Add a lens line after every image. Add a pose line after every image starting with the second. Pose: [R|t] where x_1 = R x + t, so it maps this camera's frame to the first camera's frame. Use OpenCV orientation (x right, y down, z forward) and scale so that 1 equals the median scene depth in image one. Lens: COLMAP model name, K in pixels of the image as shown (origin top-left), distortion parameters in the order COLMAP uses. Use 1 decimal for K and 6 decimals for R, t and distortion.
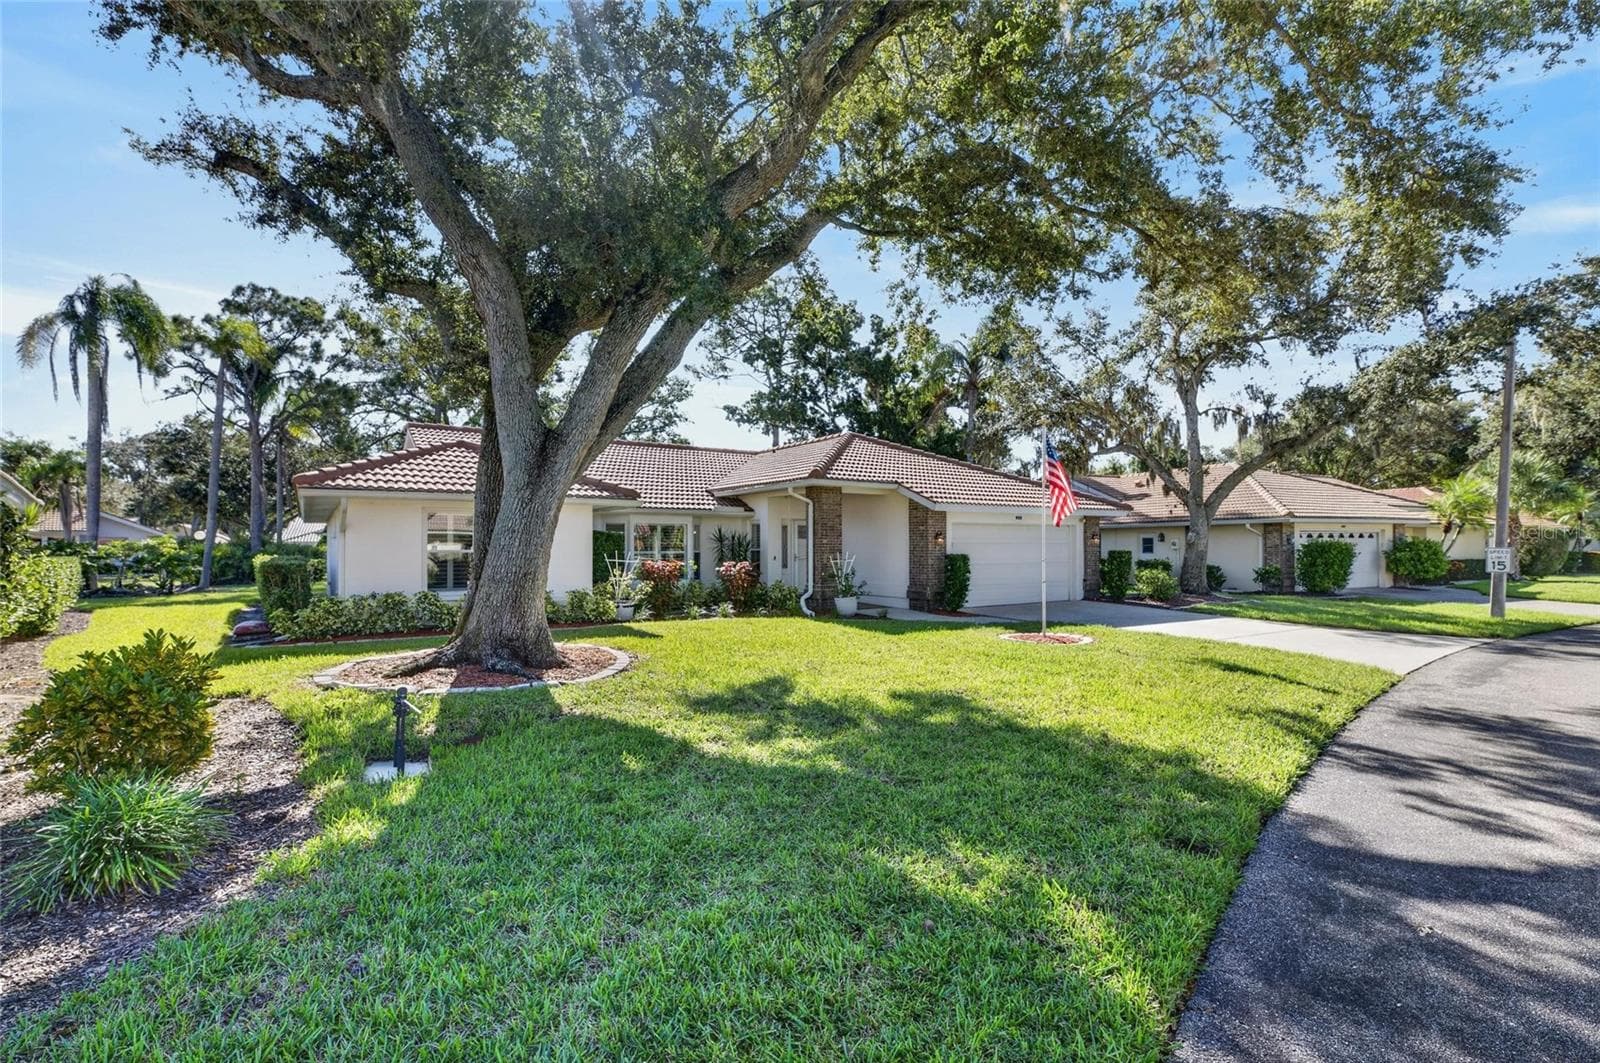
lens RADIAL K [[730.0, 0, 805.2], [0, 730.0, 540.3], [0, 0, 1]] dist [0.001164, -0.000683]
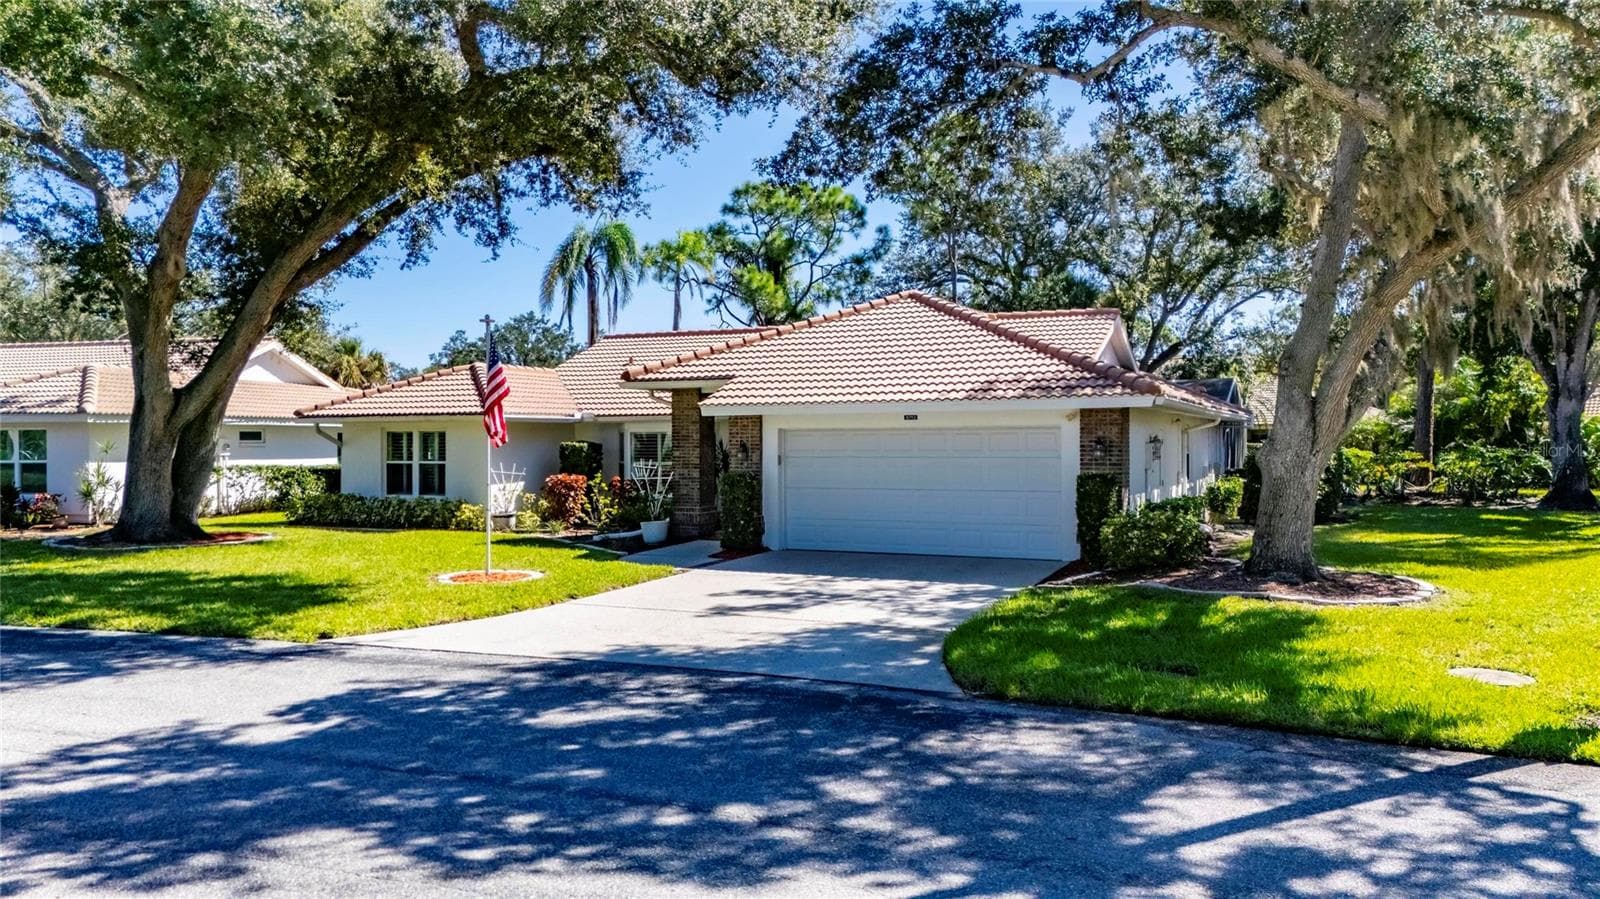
lens RADIAL K [[1172.4, 0, 798.5], [0, 1172.4, 445.6], [0, 0, 1]] dist [0.089049, -0.096341]
pose [[0.511145, 0.002857, -0.859489, 1.444325], [0.012023, 0.999873, 0.010474, -0.023760], [0.859410, -0.015687, 0.511046, 0.514217]]
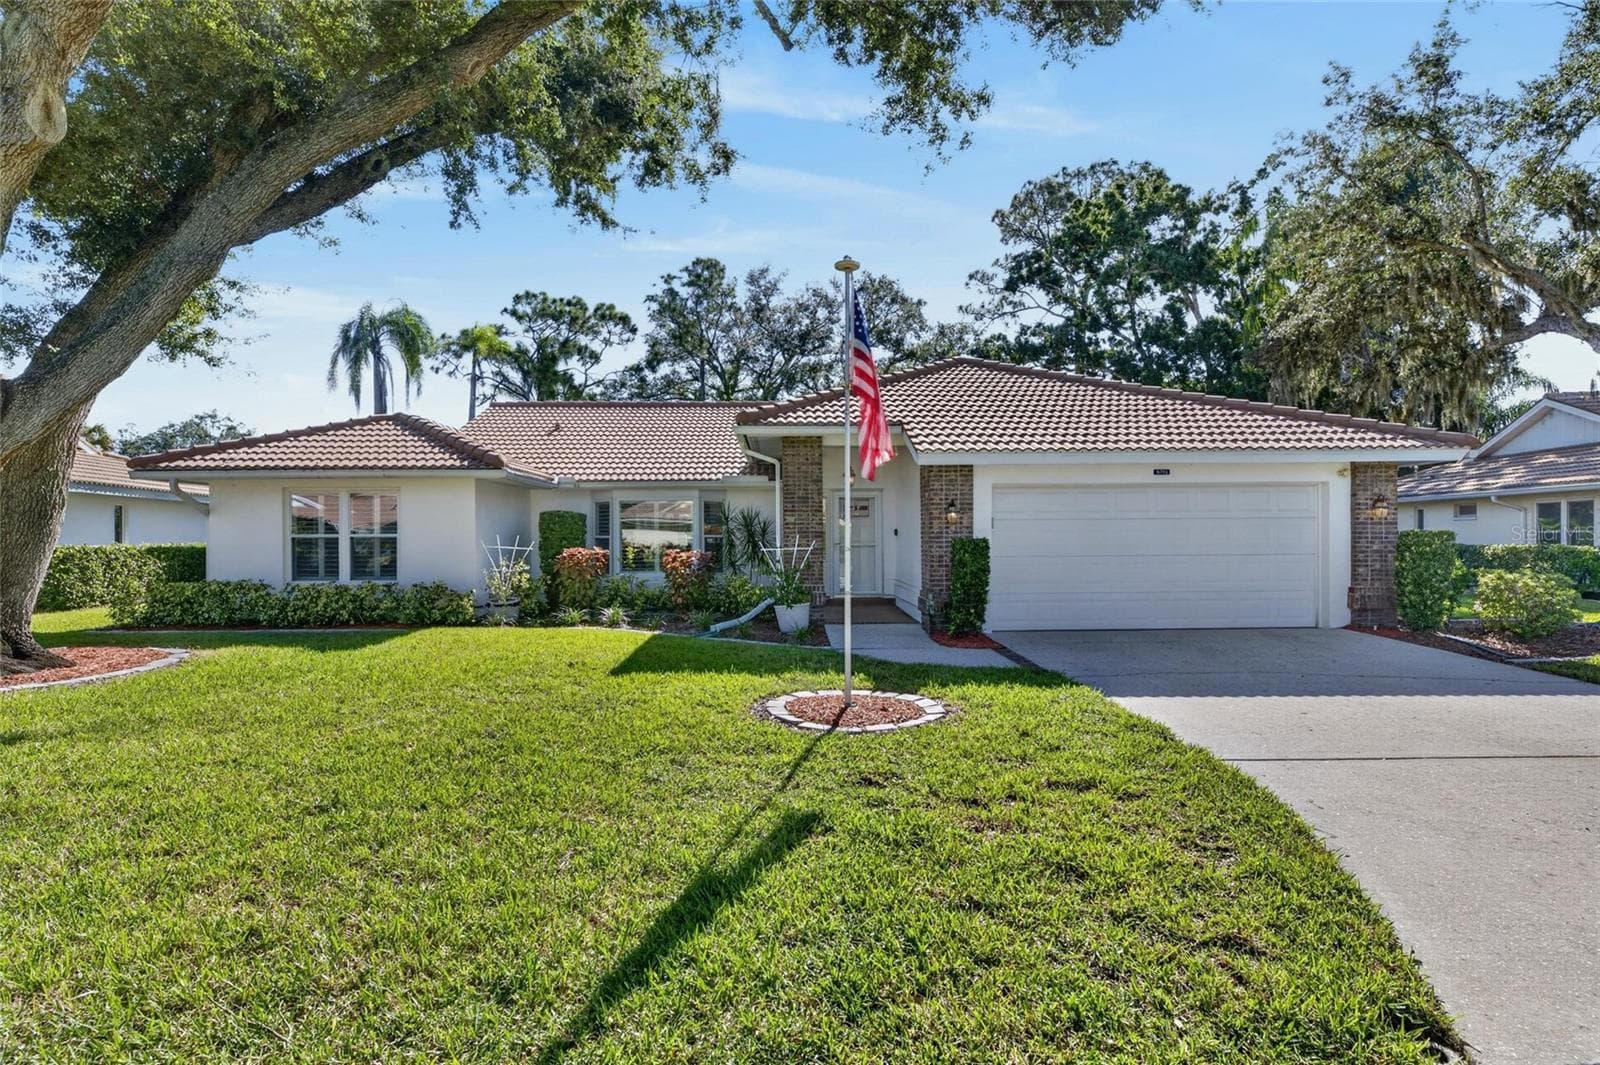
lens RADIAL K [[804.1, 0, 803.7], [0, 804.1, 539.3], [0, 0, 1]] dist [0.003078, -0.000191]
pose [[0.845433, -0.001759, -0.534078, 0.503963], [0.010834, 0.999845, 0.013857, 0.010858], [0.533971, -0.017501, 0.845322, 0.446169]]
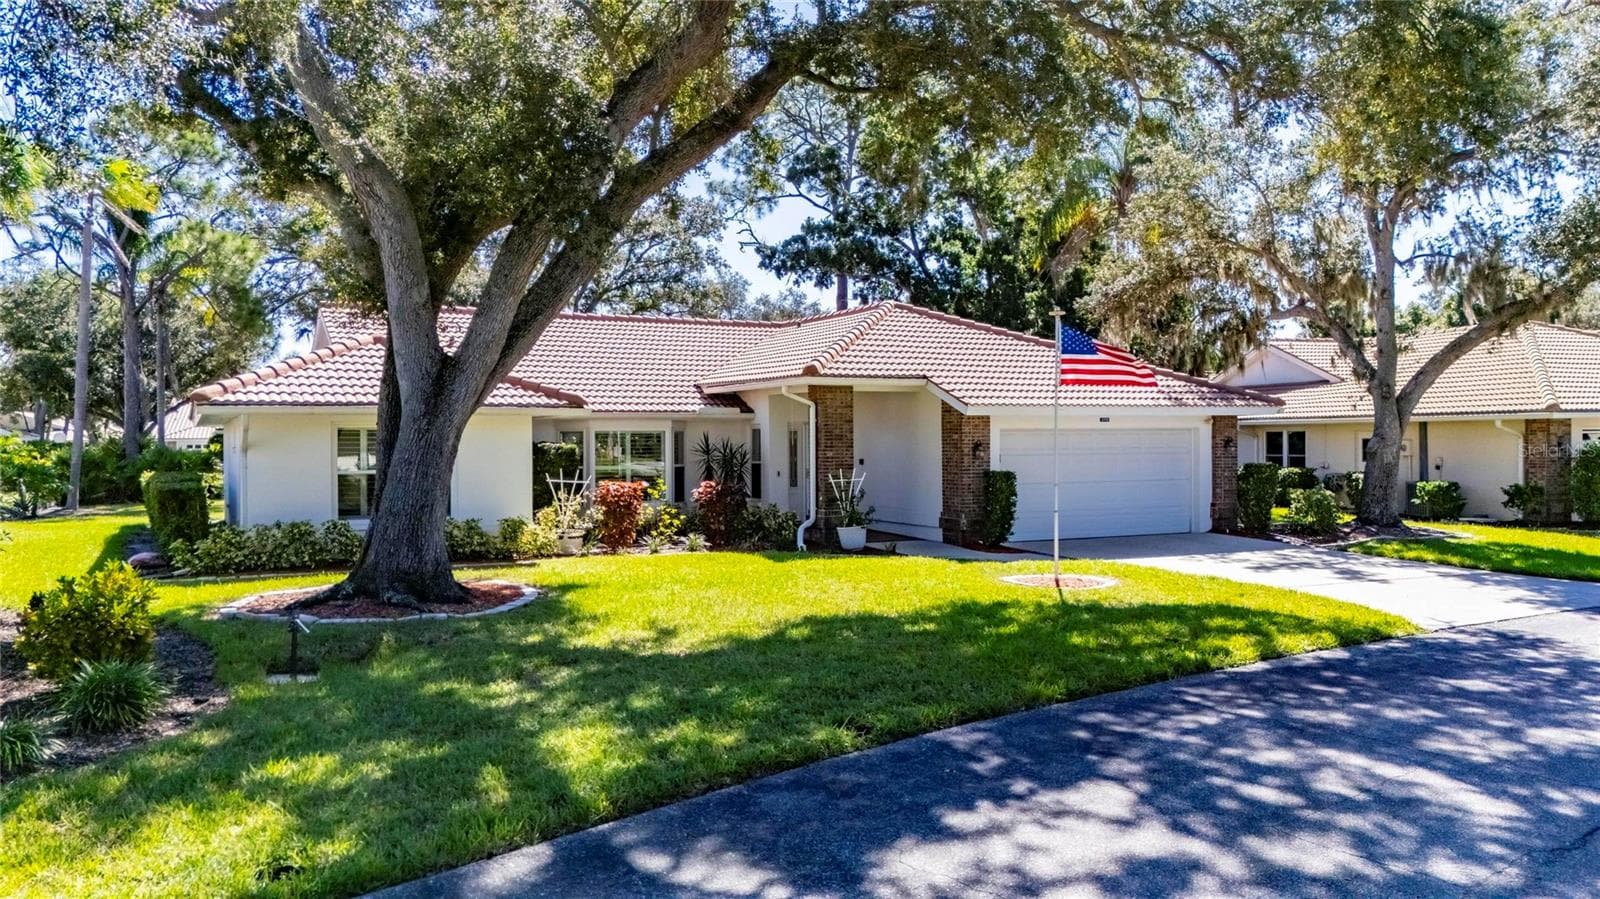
lens RADIAL K [[1172.4, 0, 798.5], [0, 1172.4, 445.6], [0, 0, 1]] dist [0.089049, -0.096341]
pose [[0.991949, -0.003082, -0.126597, 0.178046], [0.005075, 0.999868, 0.015422, -0.032226], [0.126533, -0.015941, 0.991834, -0.284573]]
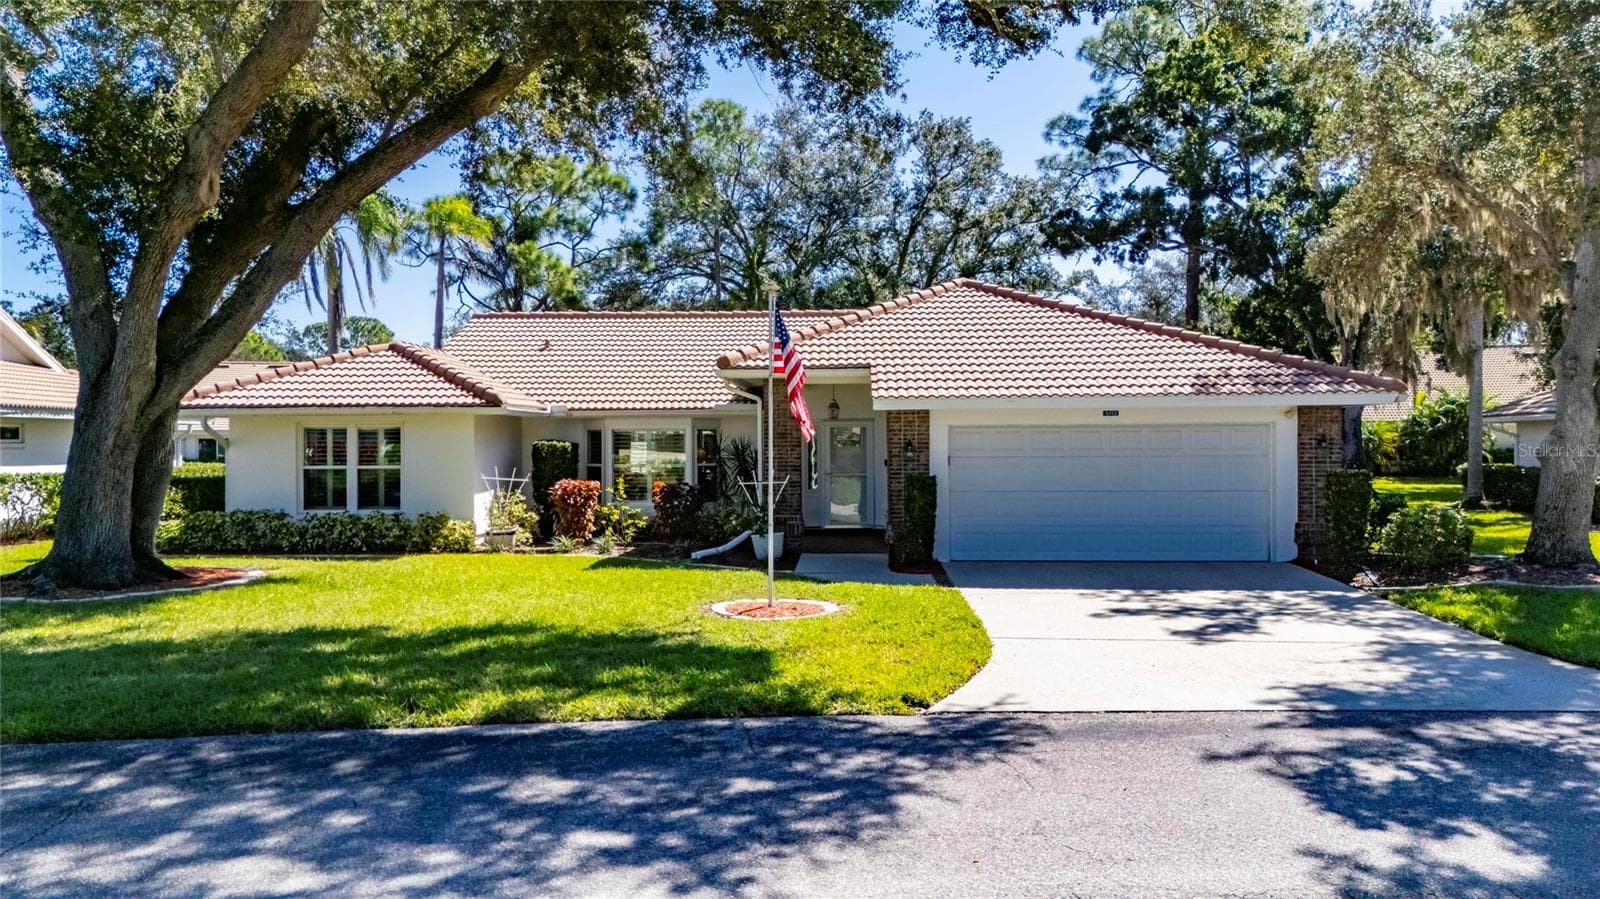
lens RADIAL K [[1172.4, 0, 798.5], [0, 1172.4, 445.6], [0, 0, 1]] dist [0.089049, -0.096341]
pose [[0.804704, 0.001174, -0.593675, 0.846422], [0.009908, 0.999832, 0.015408, -0.028694], [0.593594, -0.018281, 0.804557, 0.117153]]
